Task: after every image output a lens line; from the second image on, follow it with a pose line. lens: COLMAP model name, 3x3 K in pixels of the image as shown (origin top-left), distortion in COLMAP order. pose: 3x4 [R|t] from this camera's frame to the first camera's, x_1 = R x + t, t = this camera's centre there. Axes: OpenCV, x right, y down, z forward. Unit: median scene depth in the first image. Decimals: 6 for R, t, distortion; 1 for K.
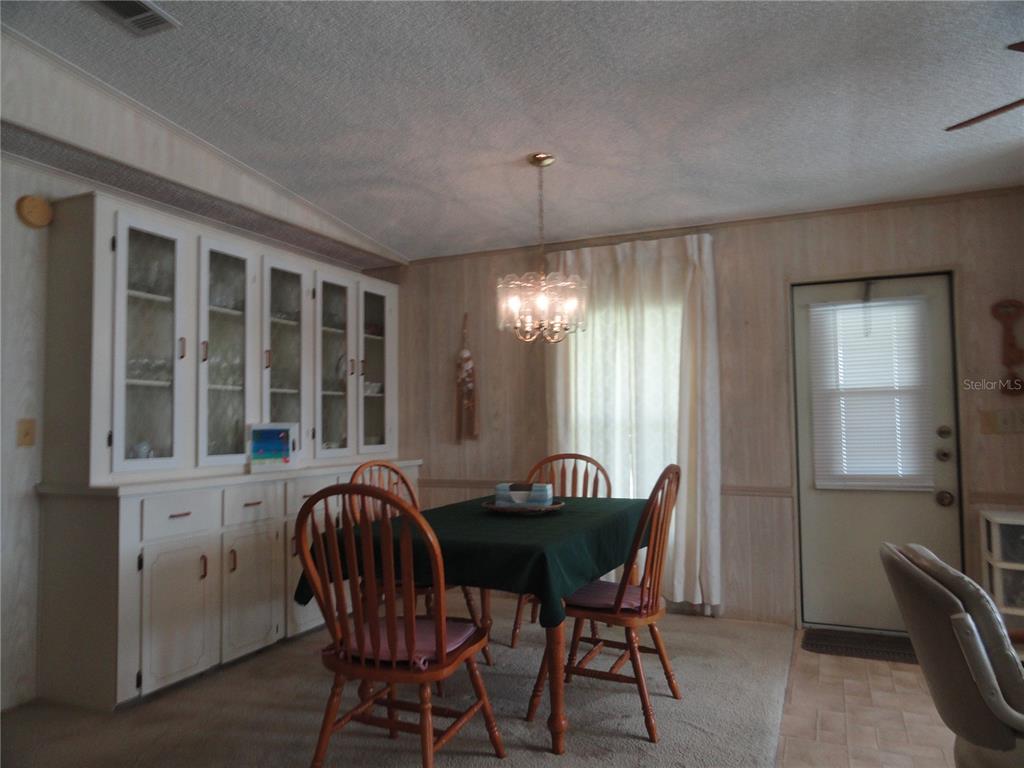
lens RADIAL K [[707.8, 0, 511.4], [0, 707.8, 382.7], [0, 0, 1]] dist [-0.008270, 0.008471]
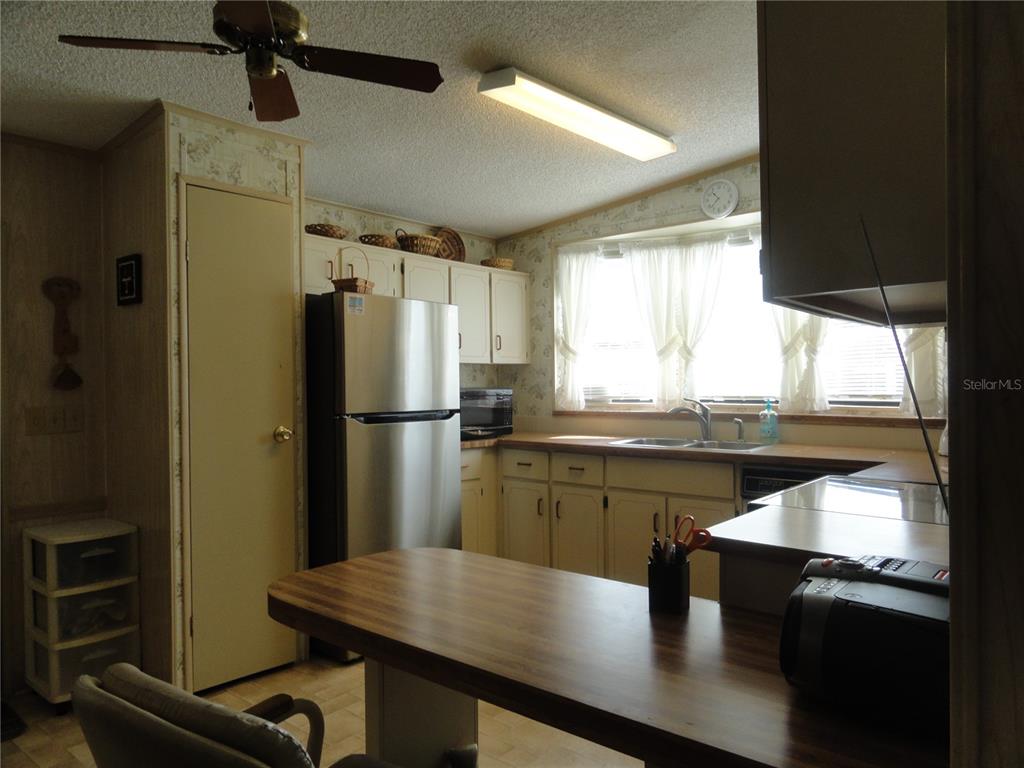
lens RADIAL K [[707.8, 0, 511.7], [0, 707.8, 386.3], [0, 0, 1]] dist [-0.008270, 0.008471]
pose [[0.270168, 0.006734, 0.962790, 0.027972], [-0.046859, 0.998883, 0.006163, -0.016599], [-0.961672, -0.046780, 0.270181, 0.245800]]
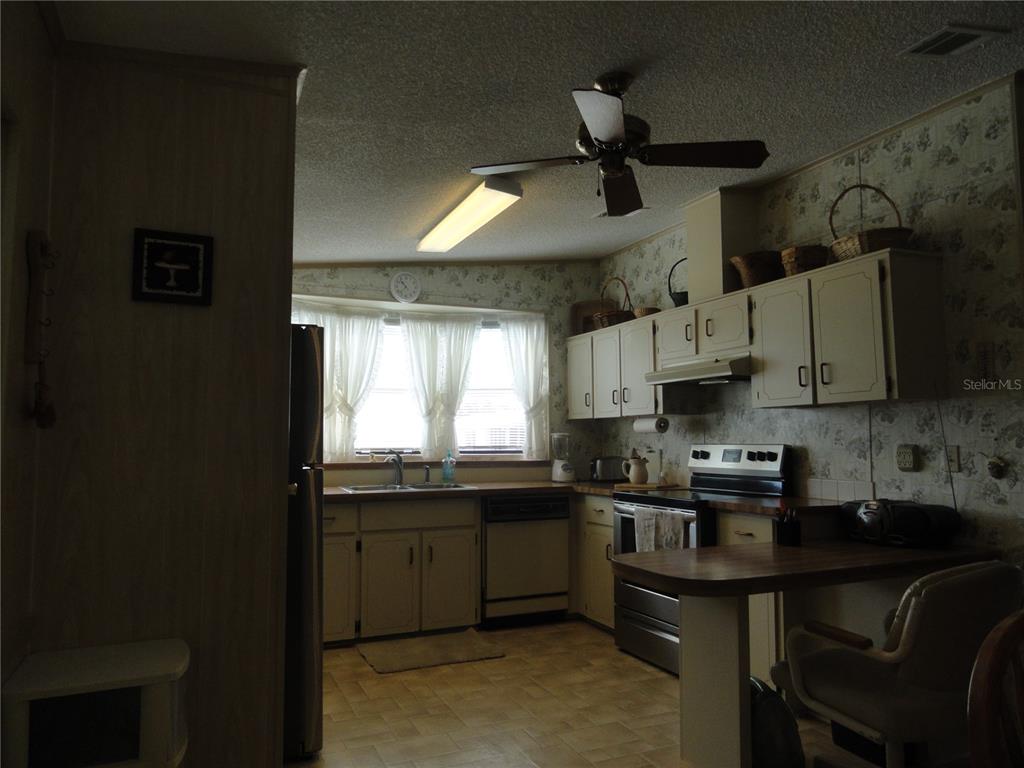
lens RADIAL K [[707.8, 0, 509.8], [0, 707.8, 381.6], [0, 0, 1]] dist [-0.008270, 0.008471]
pose [[-0.745862, 0.072833, 0.662107, 0.144549], [-0.022714, 0.990645, -0.134559, 0.046551], [-0.665713, -0.115402, -0.737230, 1.163513]]
